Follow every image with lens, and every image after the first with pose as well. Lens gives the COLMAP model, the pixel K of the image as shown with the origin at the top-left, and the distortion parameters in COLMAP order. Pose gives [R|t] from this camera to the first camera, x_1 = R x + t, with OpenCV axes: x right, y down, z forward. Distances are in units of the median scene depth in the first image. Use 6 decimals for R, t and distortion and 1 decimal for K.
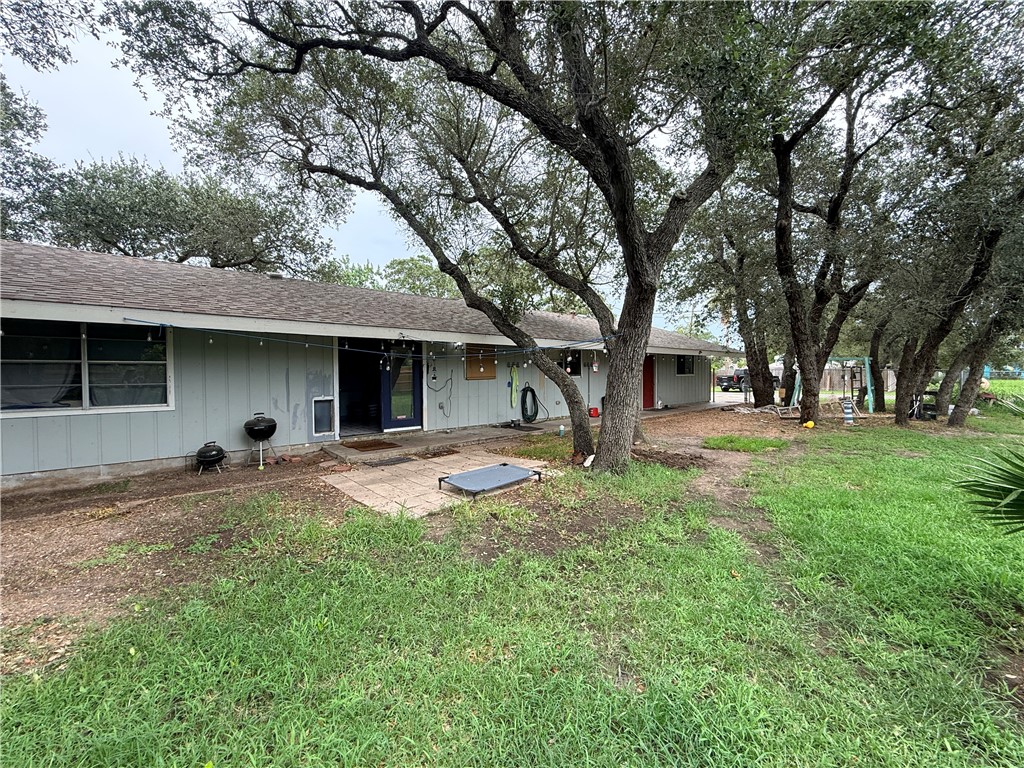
lens RADIAL K [[419.9, 0, 516.7], [0, 419.9, 383.8], [0, 0, 1]] dist [0.000084, -0.000645]
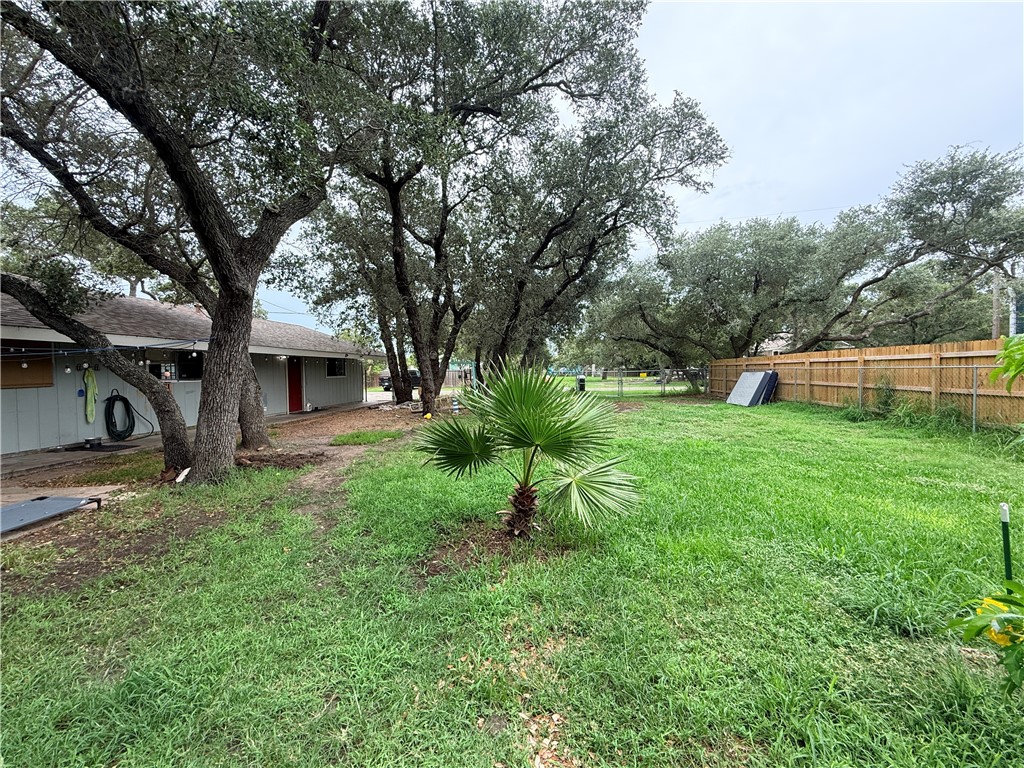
lens RADIAL K [[419.9, 0, 510.7], [0, 419.9, 383.5], [0, 0, 1]] dist [0.000084, -0.000645]
pose [[0.749274, -0.024008, 0.661825, 0.098468], [0.025461, 0.999648, 0.007438, -0.002468], [-0.661771, 0.011278, 0.749621, -0.134614]]
